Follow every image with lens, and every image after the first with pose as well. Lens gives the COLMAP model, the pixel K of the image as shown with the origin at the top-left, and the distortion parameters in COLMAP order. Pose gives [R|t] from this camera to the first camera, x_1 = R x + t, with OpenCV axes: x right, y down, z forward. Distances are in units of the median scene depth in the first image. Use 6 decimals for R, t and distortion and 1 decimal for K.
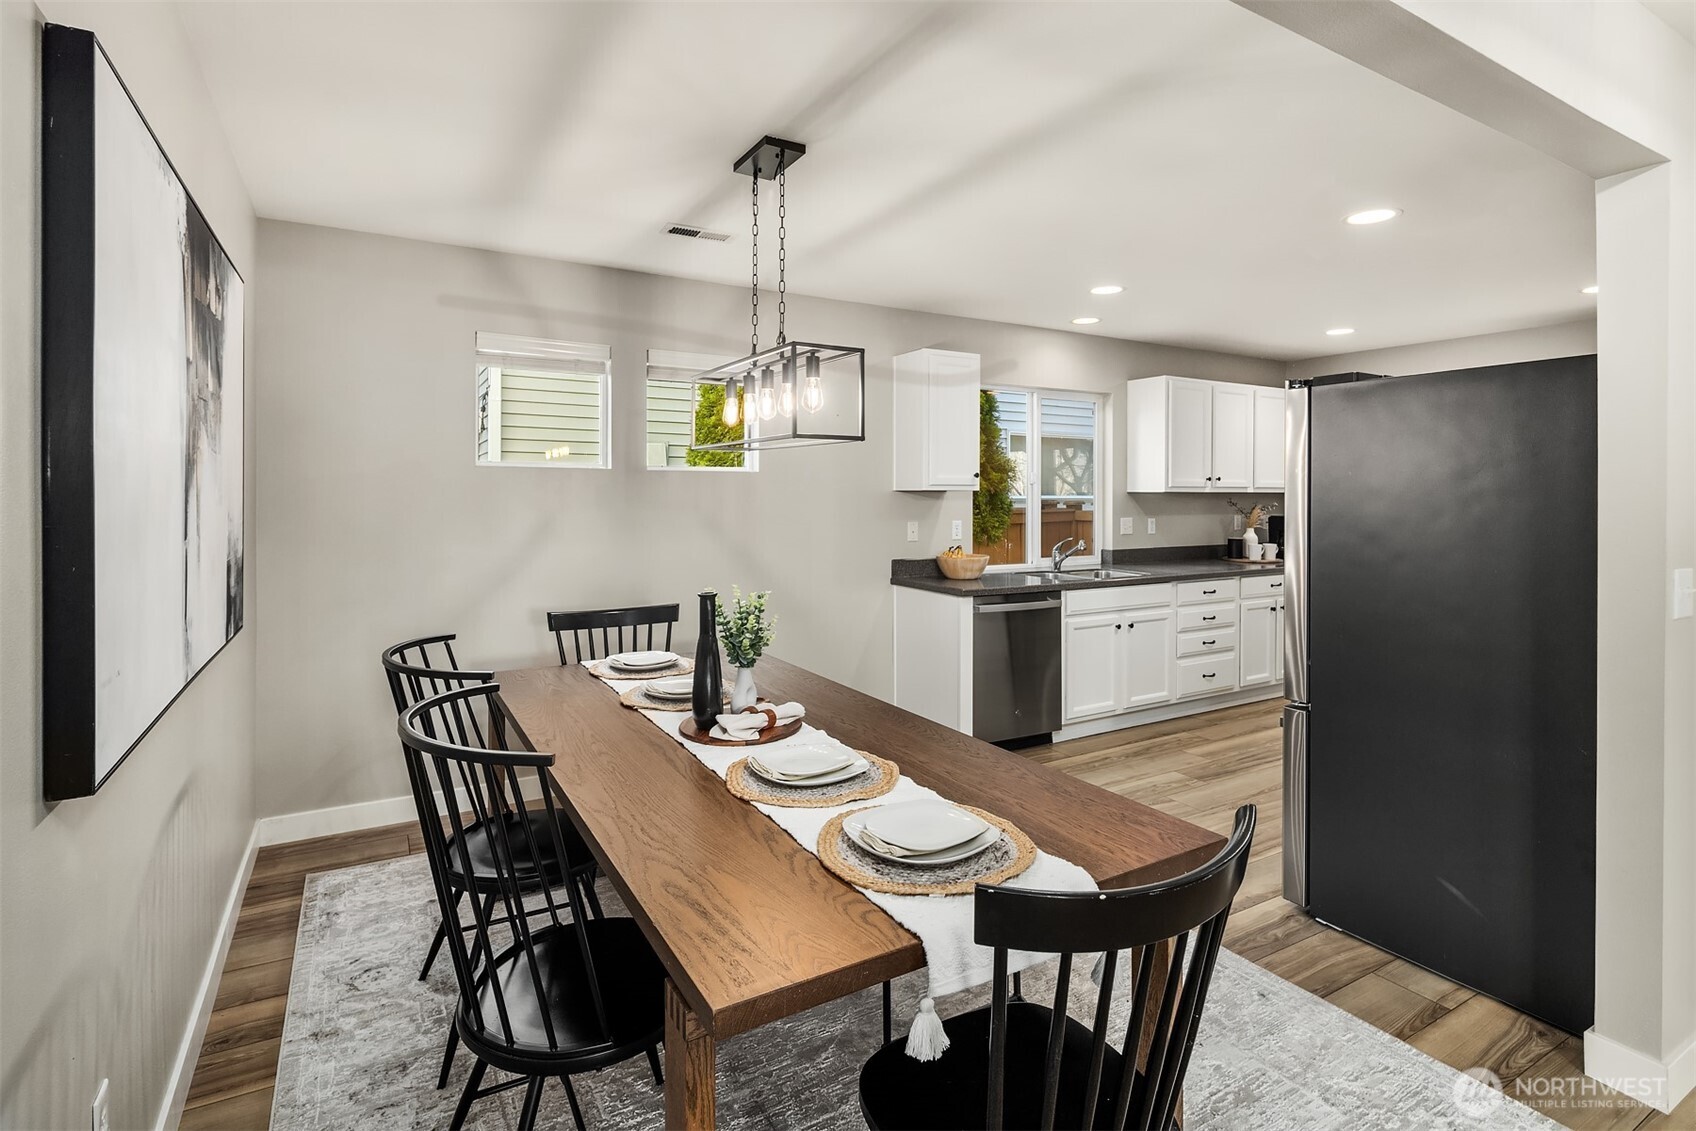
lens RADIAL K [[831.7, 0, 864.8], [0, 831.7, 489.0], [0, 0, 1]] dist [0.009838, -0.002805]
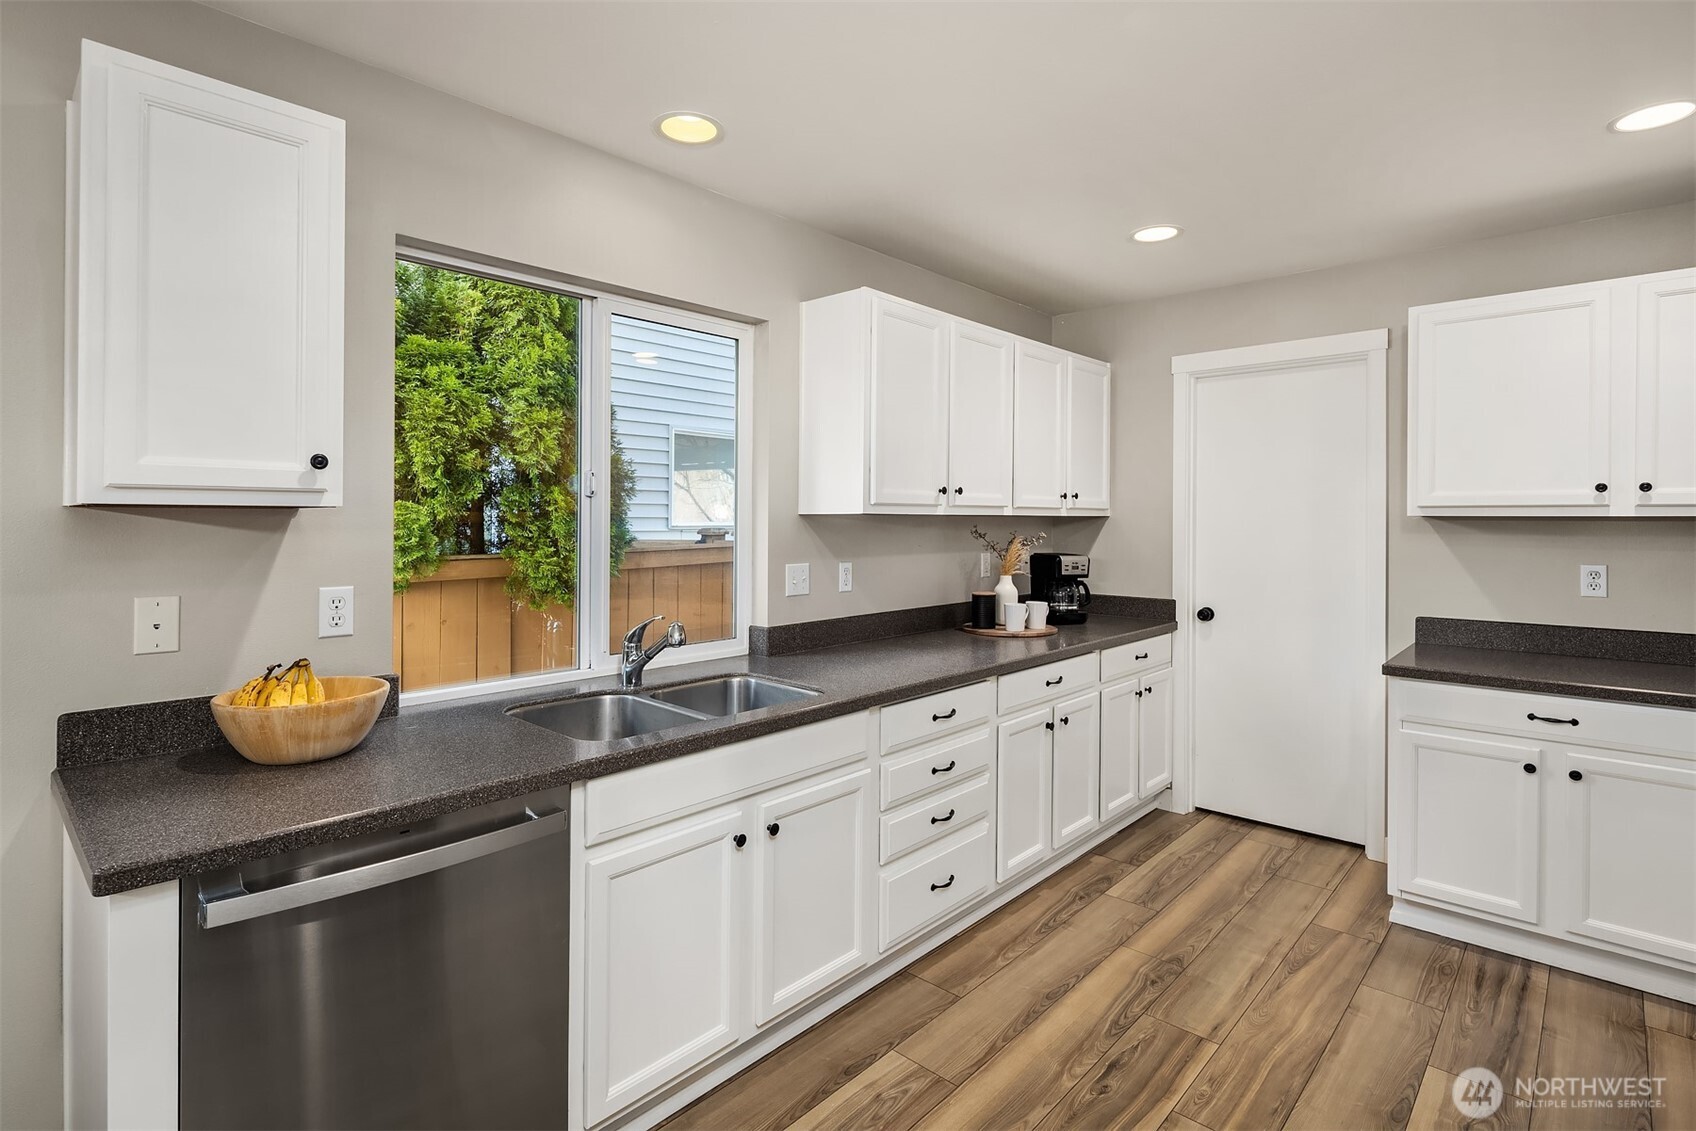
lens RADIAL K [[831.7, 0, 863.4], [0, 831.7, 527.1], [0, 0, 1]] dist [0.009838, -0.002805]
pose [[0.955084, -0.002283, 0.296325, 0.201118], [-0.001975, 0.999899, 0.014069, 0.004366], [-0.296328, -0.014022, 0.954983, 0.492921]]
